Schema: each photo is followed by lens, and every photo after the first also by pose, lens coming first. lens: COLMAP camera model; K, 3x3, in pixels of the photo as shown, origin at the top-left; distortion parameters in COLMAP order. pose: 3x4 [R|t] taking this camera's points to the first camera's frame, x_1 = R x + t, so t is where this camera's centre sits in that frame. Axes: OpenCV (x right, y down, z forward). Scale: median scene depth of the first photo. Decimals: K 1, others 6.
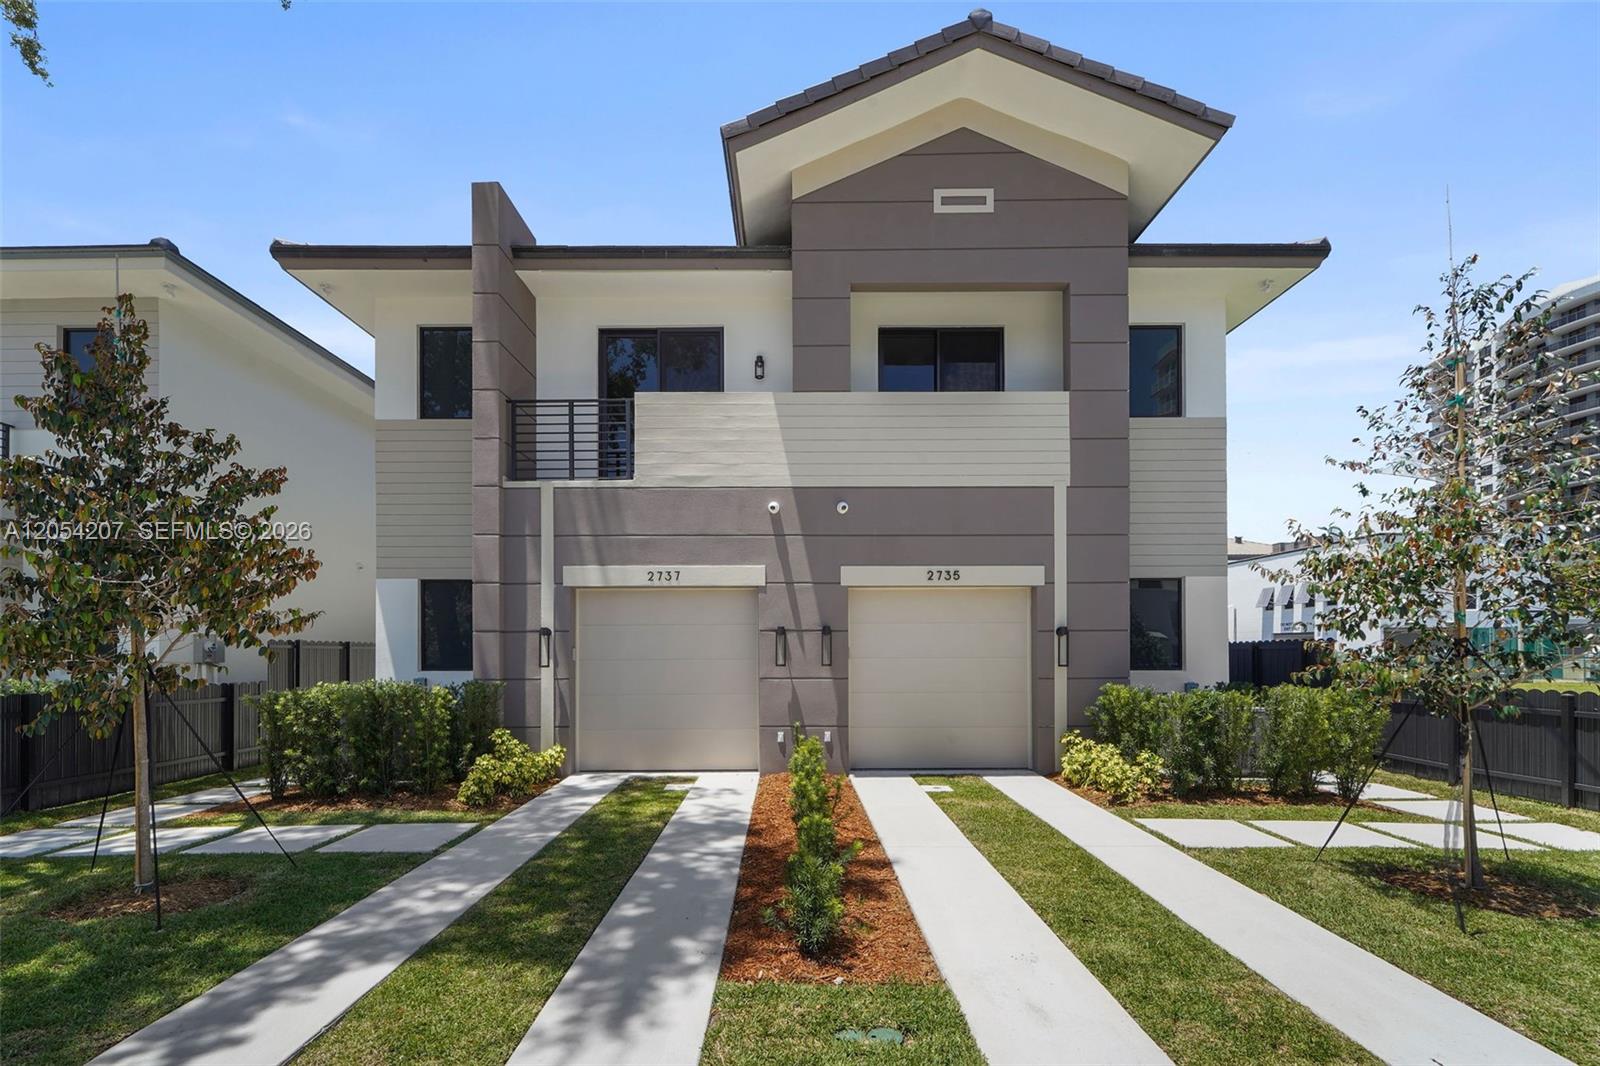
lens RADIAL K [[665.4, 0, 828.8], [0, 665.4, 633.2], [0, 0, 1]] dist [0.006668, -0.002744]
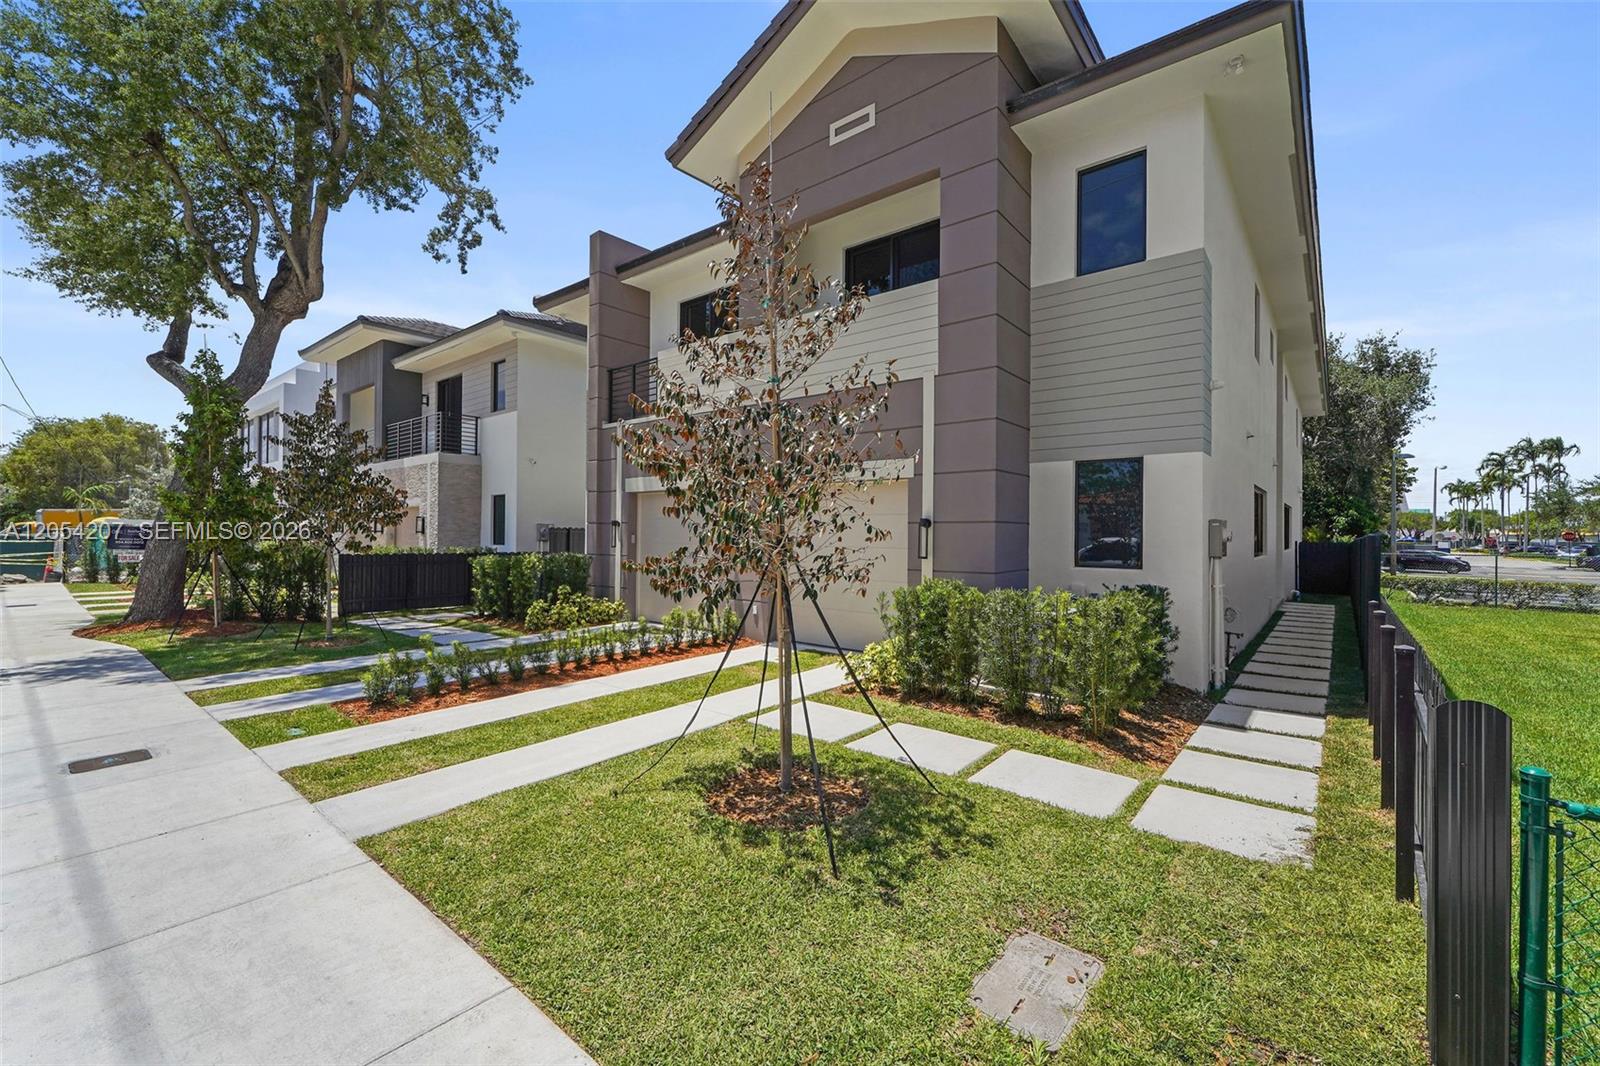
lens RADIAL K [[665.4, 0, 806.0], [0, 665.4, 531.3], [0, 0, 1]] dist [0.006668, -0.002744]
pose [[0.768443, 0.007233, -0.639878, 0.842334], [-0.005714, 0.999974, 0.004441, 0.006509], [0.639893, 0.000243, 0.768464, 0.121490]]
